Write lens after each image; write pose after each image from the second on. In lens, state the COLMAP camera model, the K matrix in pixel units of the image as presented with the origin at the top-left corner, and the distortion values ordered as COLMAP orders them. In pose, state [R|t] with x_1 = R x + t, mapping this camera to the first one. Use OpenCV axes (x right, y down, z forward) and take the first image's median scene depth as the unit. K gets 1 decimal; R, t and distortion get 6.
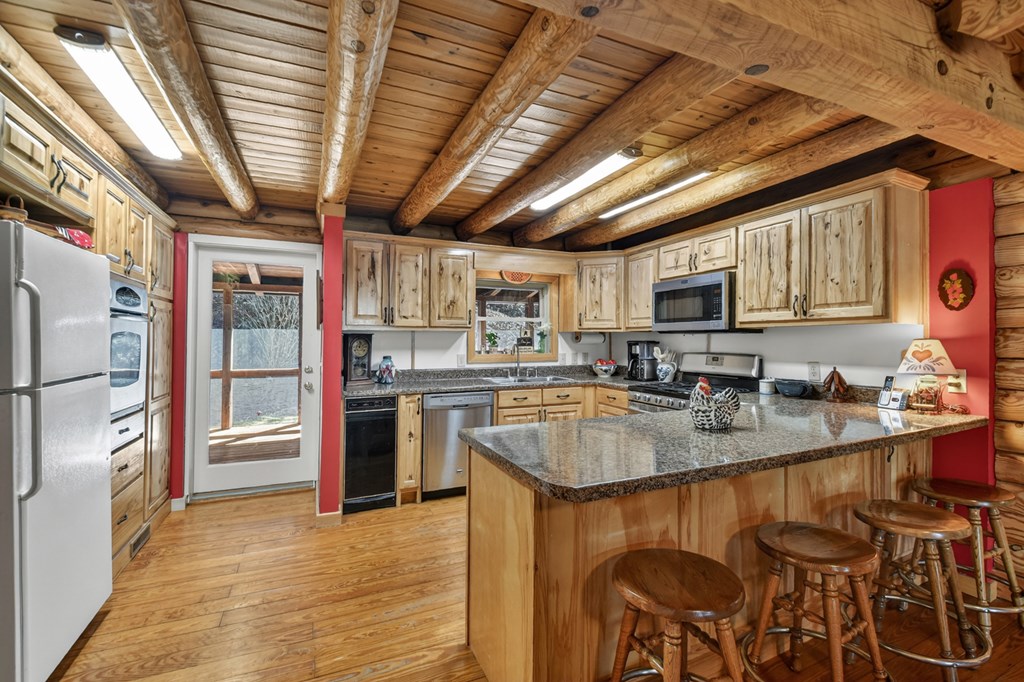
lens RADIAL K [[445.8, 0, 533.7], [0, 445.8, 338.5], [0, 0, 1]] dist [-0.008800, -0.004315]
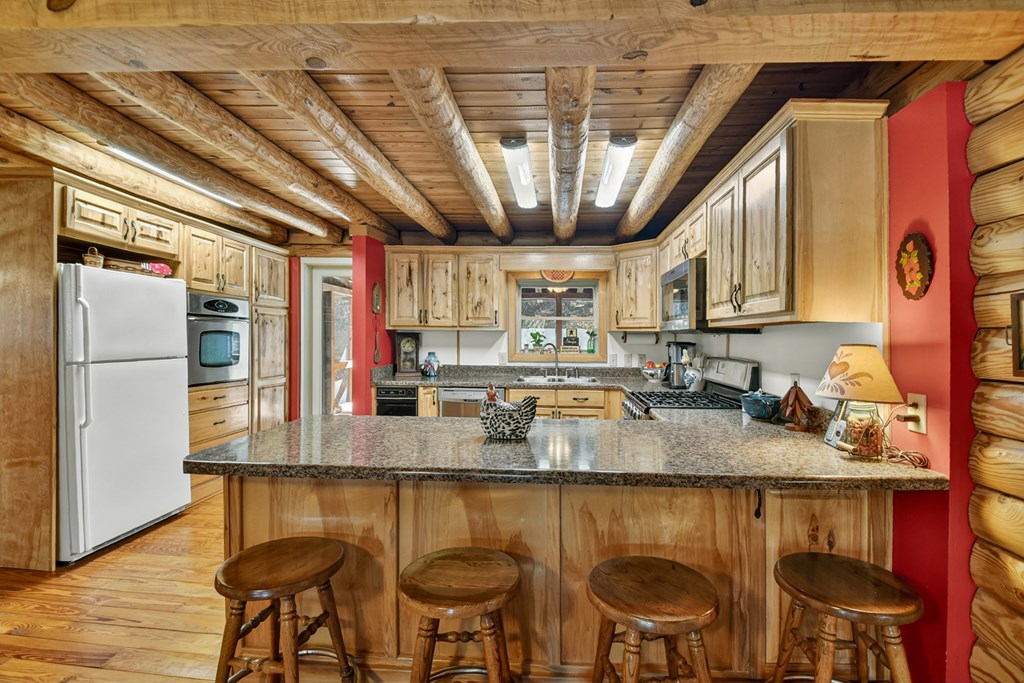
lens RADIAL K [[445.8, 0, 516.4], [0, 445.8, 338.9], [0, 0, 1]] dist [-0.008800, -0.004315]
pose [[0.886787, 0.012111, -0.462019, 0.430539], [-0.010303, 0.999926, 0.006435, -0.003769], [0.462063, -0.000946, 0.886846, 0.104686]]
